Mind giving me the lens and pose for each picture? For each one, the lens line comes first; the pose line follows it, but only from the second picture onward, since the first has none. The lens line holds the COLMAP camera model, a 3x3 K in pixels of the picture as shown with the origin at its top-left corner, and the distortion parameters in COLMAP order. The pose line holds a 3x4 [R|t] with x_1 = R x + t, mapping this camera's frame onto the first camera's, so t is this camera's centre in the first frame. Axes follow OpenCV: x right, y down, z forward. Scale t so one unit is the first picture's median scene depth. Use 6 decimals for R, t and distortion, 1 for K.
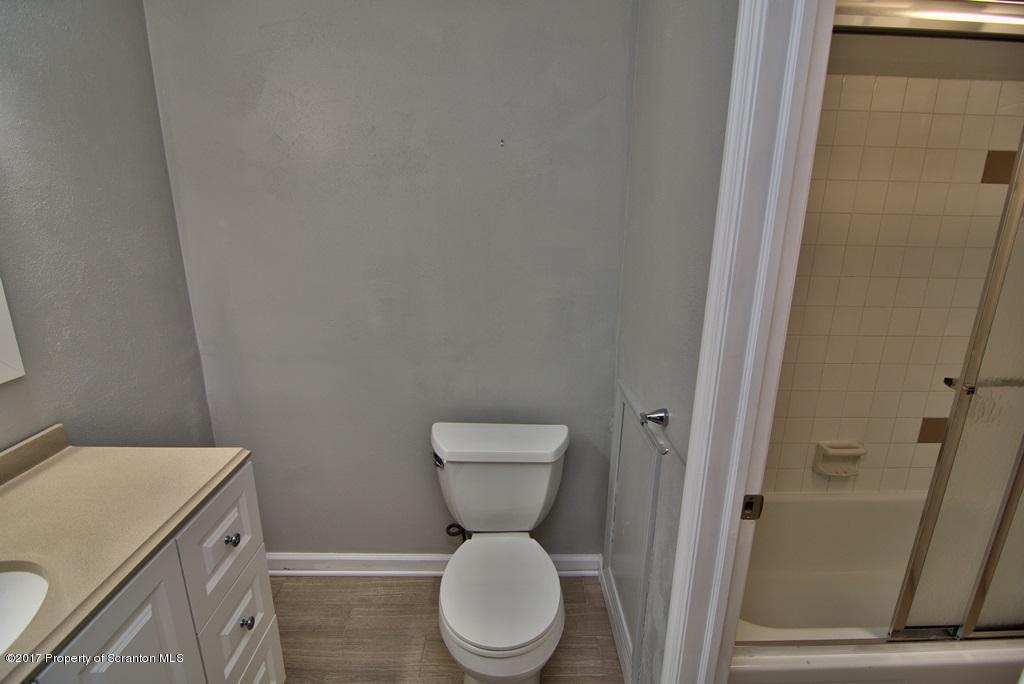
lens RADIAL K [[490.9, 0, 513.9], [0, 490.9, 338.7], [0, 0, 1]] dist [-0.010322, -0.006718]
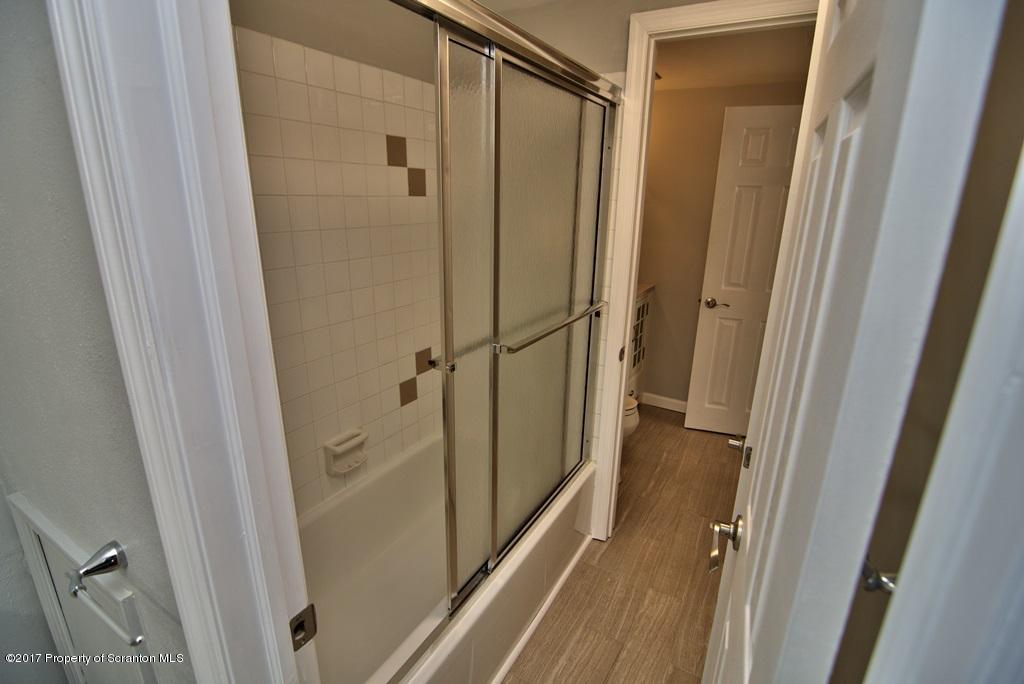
lens RADIAL K [[490.9, 0, 511.8], [0, 490.9, 337.5], [0, 0, 1]] dist [-0.010322, -0.006718]
pose [[0.508740, -0.252524, 0.823053, 0.092338], [0.227186, 0.961505, 0.154576, -0.050178], [-0.830404, 0.108347, 0.546526, 0.178039]]
